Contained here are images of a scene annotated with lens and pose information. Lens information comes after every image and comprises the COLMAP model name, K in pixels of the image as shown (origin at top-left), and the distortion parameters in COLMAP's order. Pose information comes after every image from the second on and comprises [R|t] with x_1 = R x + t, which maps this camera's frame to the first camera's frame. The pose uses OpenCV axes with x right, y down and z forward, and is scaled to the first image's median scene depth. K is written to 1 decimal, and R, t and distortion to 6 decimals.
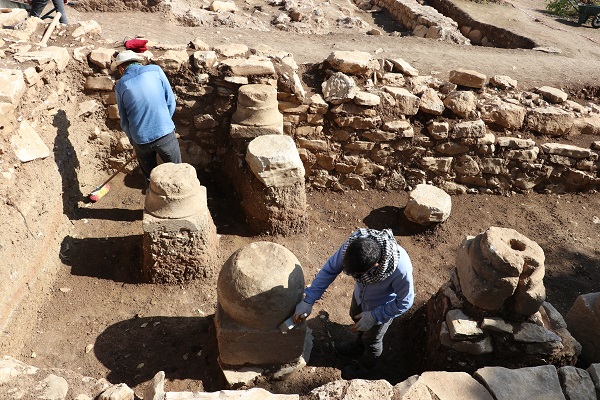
lens RADIAL K [[495.5, 0, 300.1], [0, 495.5, 197.6], [0, 0, 1]] dist [-0.144165, 0.044093]
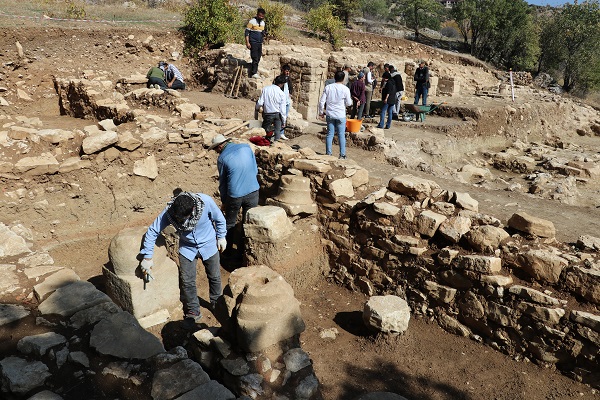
lens RADIAL K [[495.5, 0, 297.1], [0, 495.5, 203.1], [0, 0, 1]] dist [-0.144165, 0.044093]
pose [[0.676394, 0.167791, -0.717173, 0.745114], [-0.417119, 0.889777, -0.185228, 0.067303], [0.607044, 0.424434, 0.671828, 0.137947]]
